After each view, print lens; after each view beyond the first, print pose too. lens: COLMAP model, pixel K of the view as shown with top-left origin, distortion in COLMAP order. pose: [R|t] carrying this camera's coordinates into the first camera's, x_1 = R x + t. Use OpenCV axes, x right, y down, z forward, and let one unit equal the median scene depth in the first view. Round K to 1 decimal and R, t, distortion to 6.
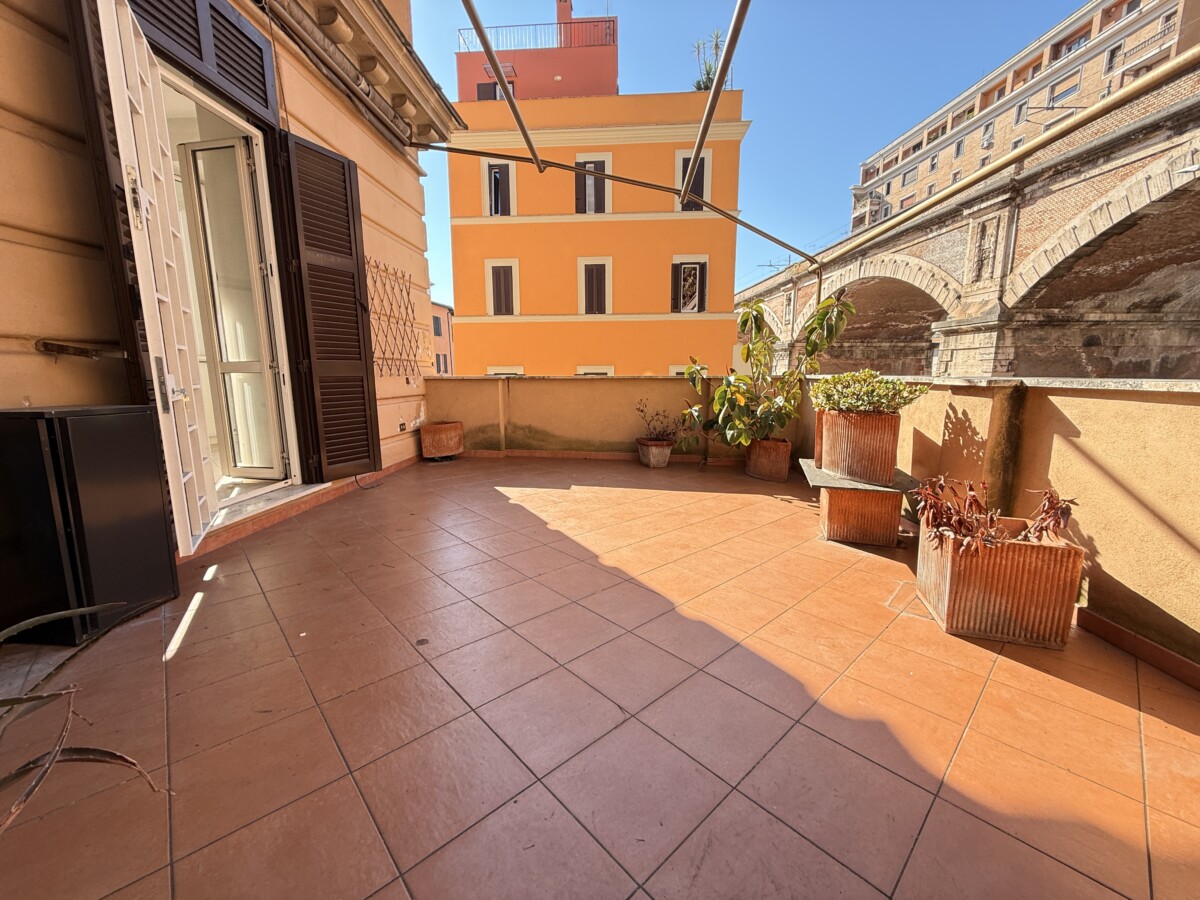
lens RADIAL K [[474.6, 0, 597.8], [0, 474.6, 452.6], [0, 0, 1]] dist [0.000574, -0.000010]
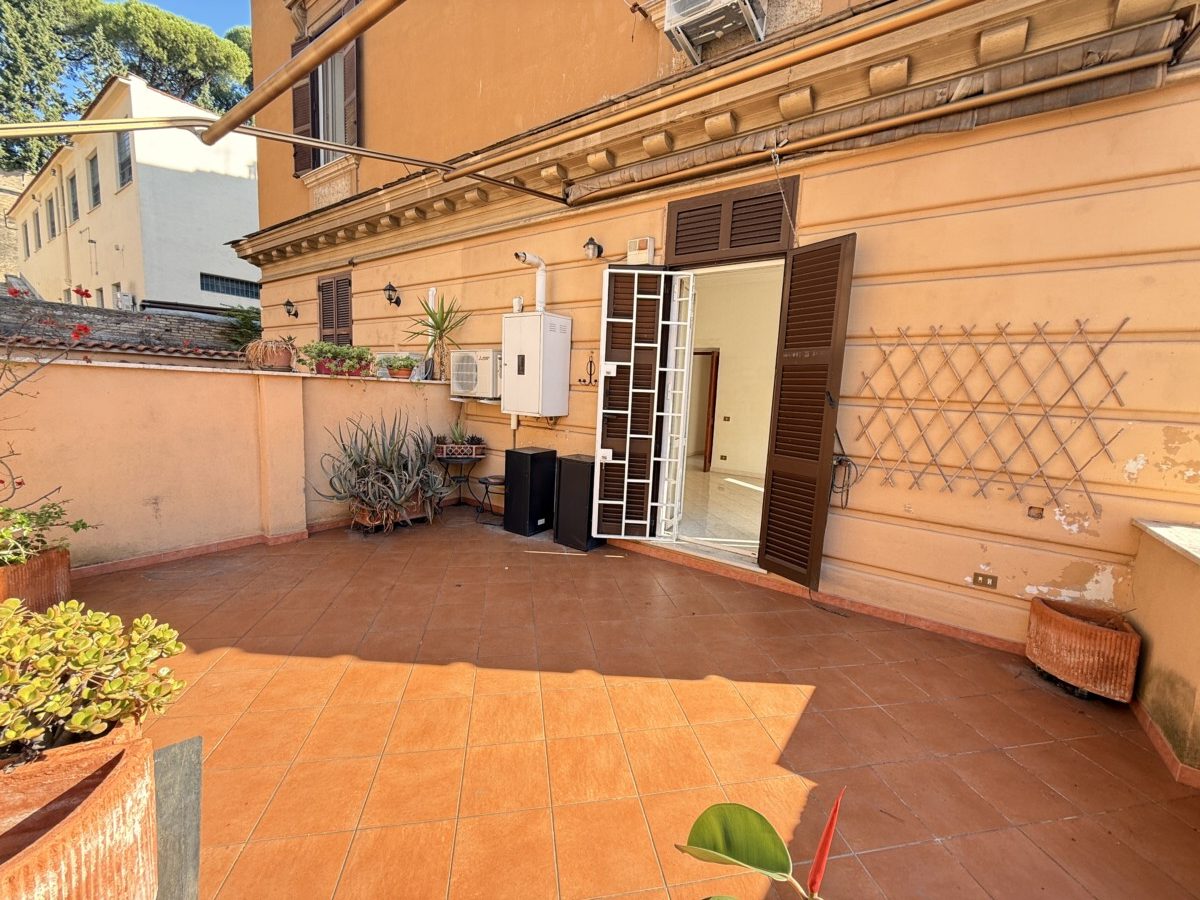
lens RADIAL K [[474.6, 0, 597.8], [0, 474.6, 452.6], [0, 0, 1]] dist [0.000574, -0.000010]
pose [[-0.534384, 0.082027, -0.841252, 0.410456], [-0.185921, 0.959497, 0.211659, -0.289523], [0.824540, 0.269514, -0.497489, 0.999592]]
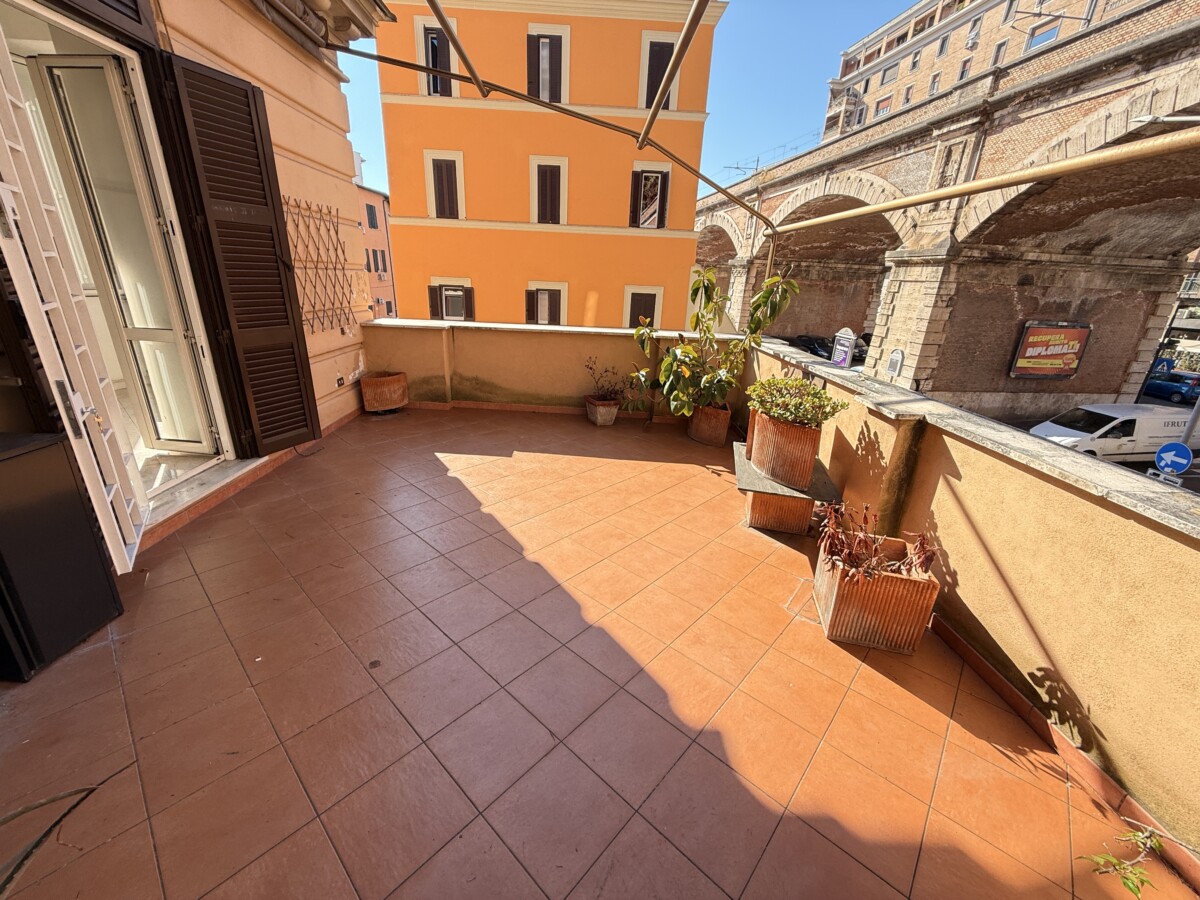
lens RADIAL K [[474.6, 0, 597.8], [0, 474.6, 452.6], [0, 0, 1]] dist [0.000574, -0.000010]
pose [[0.994835, 0.013165, 0.100650, 0.011944], [-0.032237, 0.981198, 0.190293, -0.132481], [-0.096252, -0.192555, 0.976554, -0.013718]]
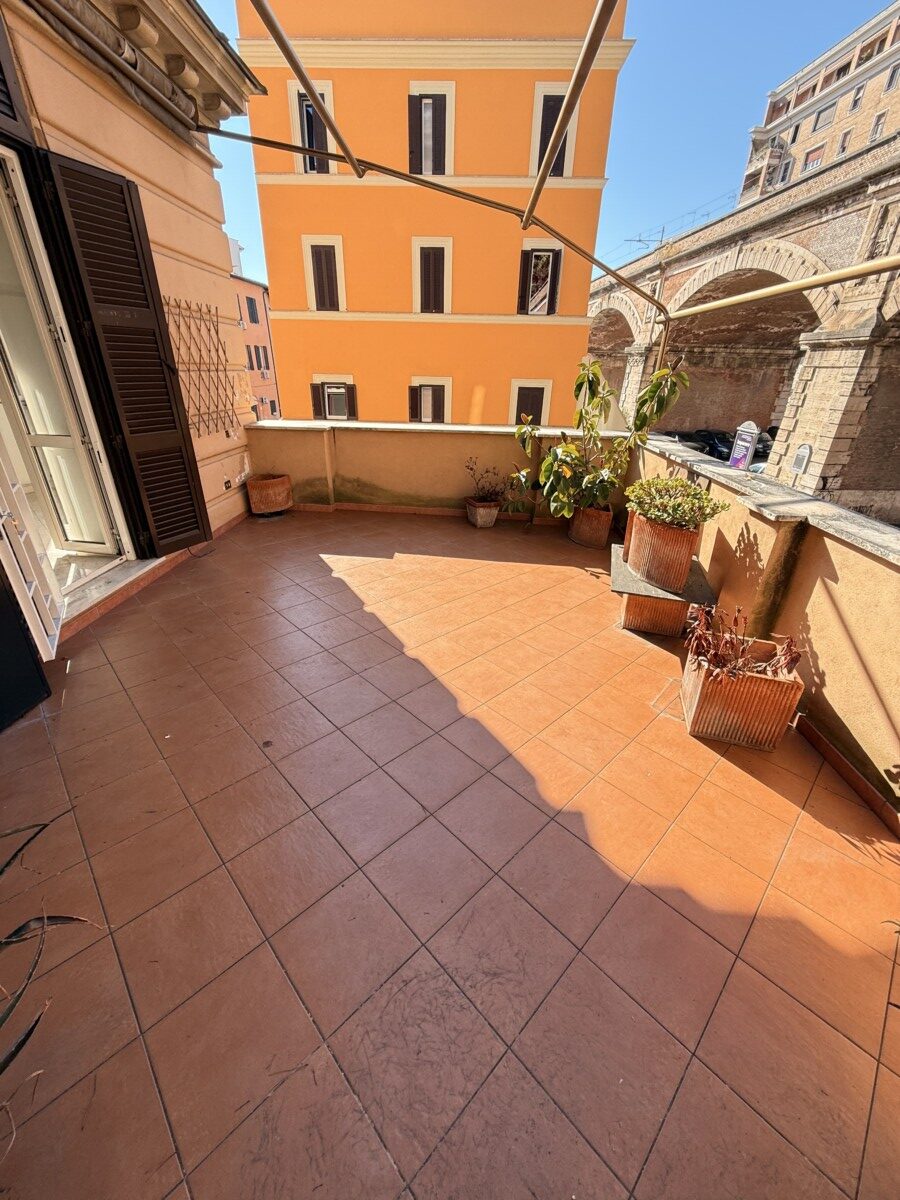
lens RADIAL K [[474.6, 0, 450.9], [0, 474.6, 605.1], [0, 0, 1]] dist [0.000574, -0.000010]
pose [[0.999326, 0.012576, 0.034499, 0.025064], [-0.022200, 0.955291, 0.294831, -0.136295], [-0.029249, -0.295398, 0.954926, -0.035646]]
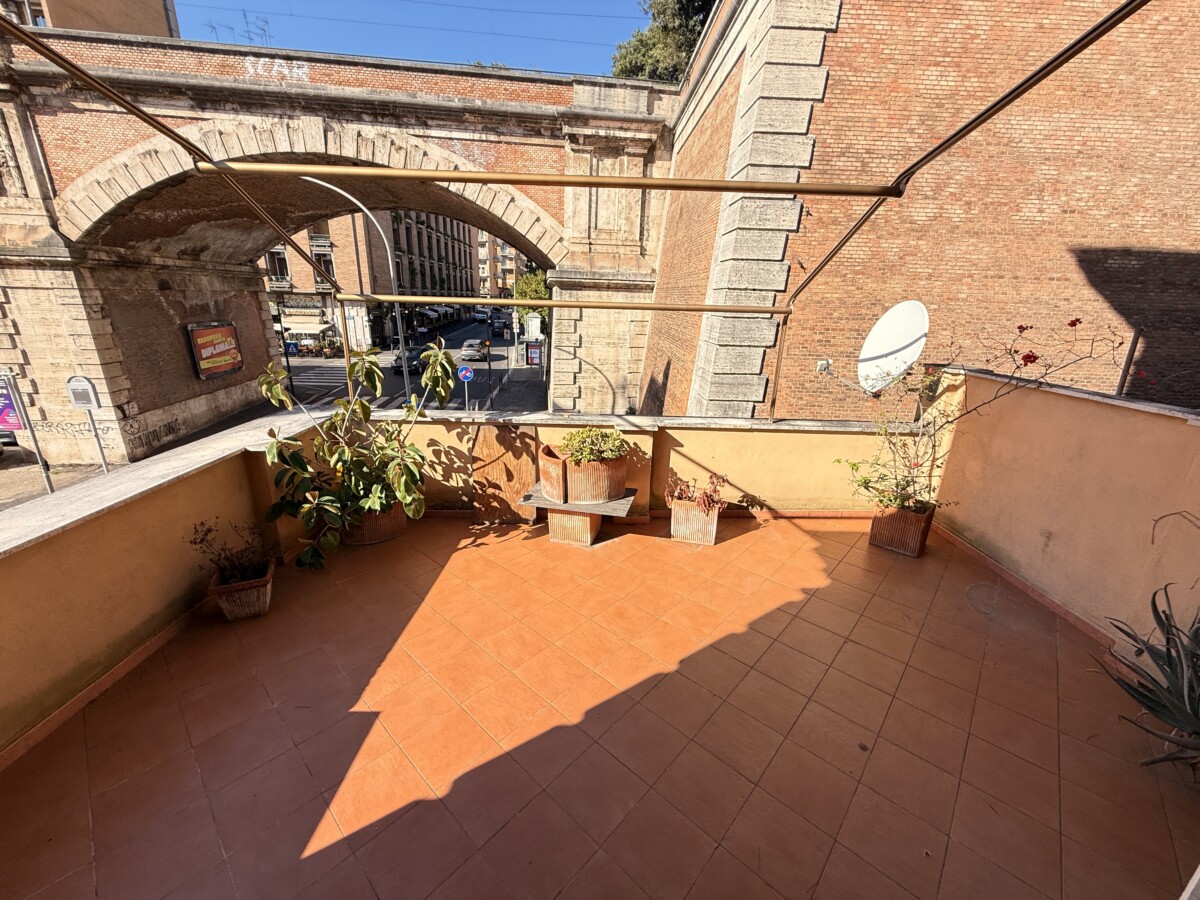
lens RADIAL K [[474.6, 0, 597.8], [0, 474.6, 452.6], [0, 0, 1]] dist [0.000574, -0.000010]
pose [[-0.084792, -0.306624, 0.948047, -0.555176], [0.138471, 0.938614, 0.315958, -0.374614], [-0.986730, 0.158068, -0.037128, 0.701846]]
